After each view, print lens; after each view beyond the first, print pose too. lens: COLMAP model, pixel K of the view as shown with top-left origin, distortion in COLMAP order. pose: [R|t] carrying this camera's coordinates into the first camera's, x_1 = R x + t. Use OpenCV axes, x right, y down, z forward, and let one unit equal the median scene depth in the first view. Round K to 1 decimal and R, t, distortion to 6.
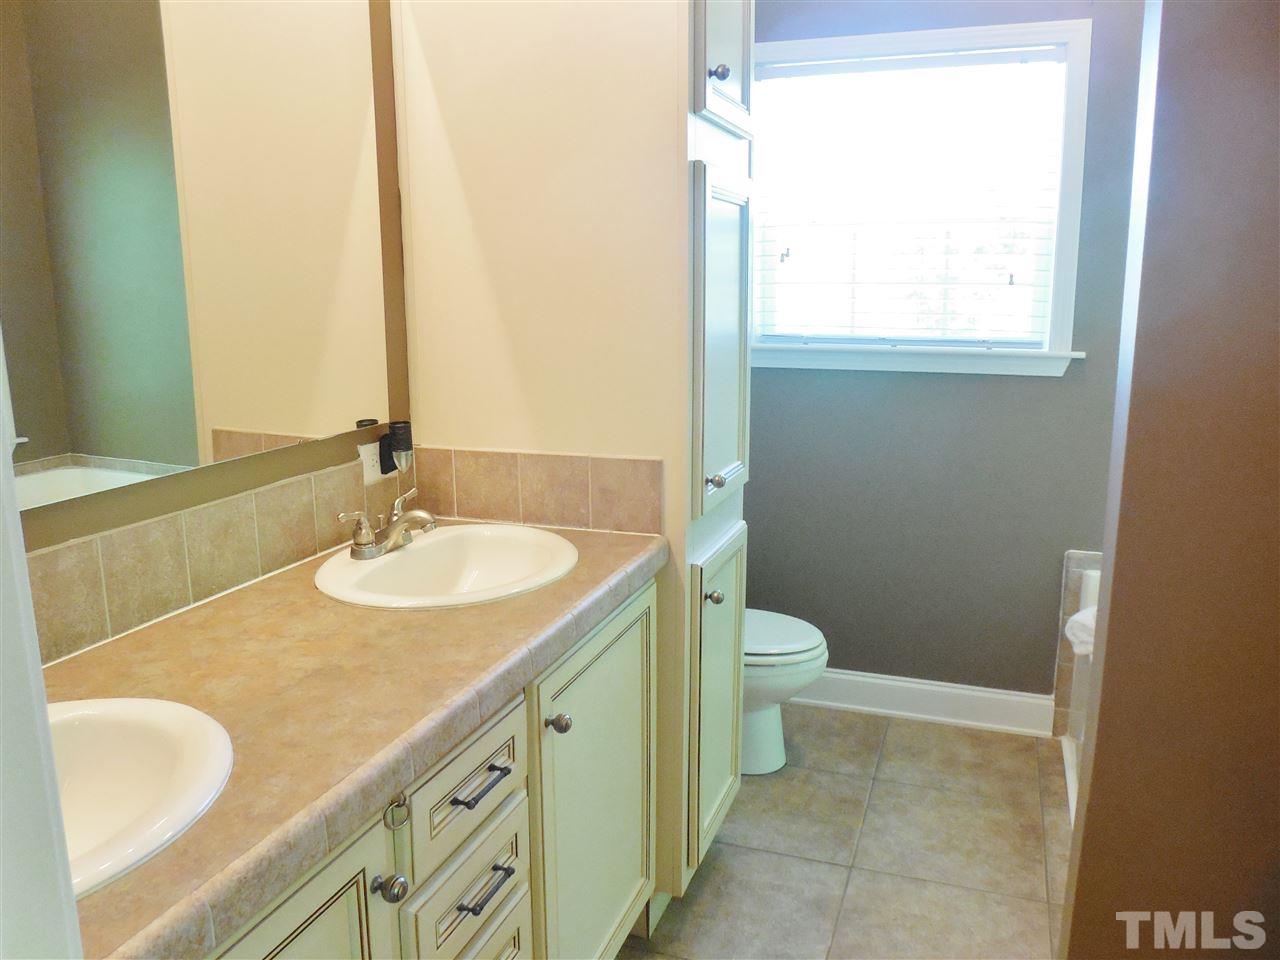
lens RADIAL K [[980.4, 0, 645.7], [0, 980.4, 478.7], [0, 0, 1]] dist [-0.078580, 0.054464]
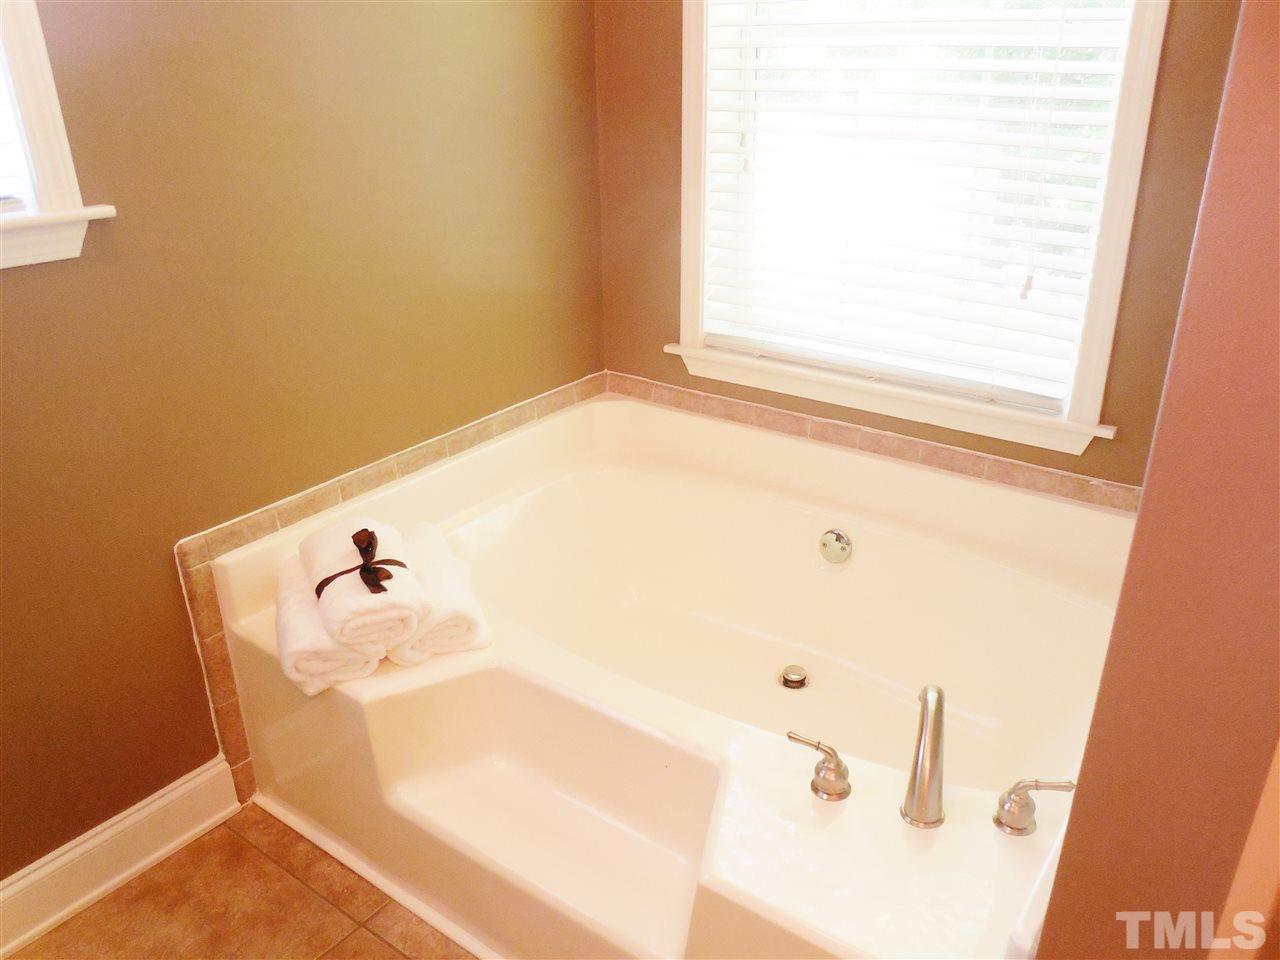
lens RADIAL K [[980.4, 0, 645.7], [0, 980.4, 478.7], [0, 0, 1]] dist [-0.078580, 0.054464]
pose [[0.284756, -0.364744, 0.886496, 0.001637], [0.188752, 0.928012, 0.321196, -0.100546], [-0.939833, 0.075866, 0.333103, 0.521859]]
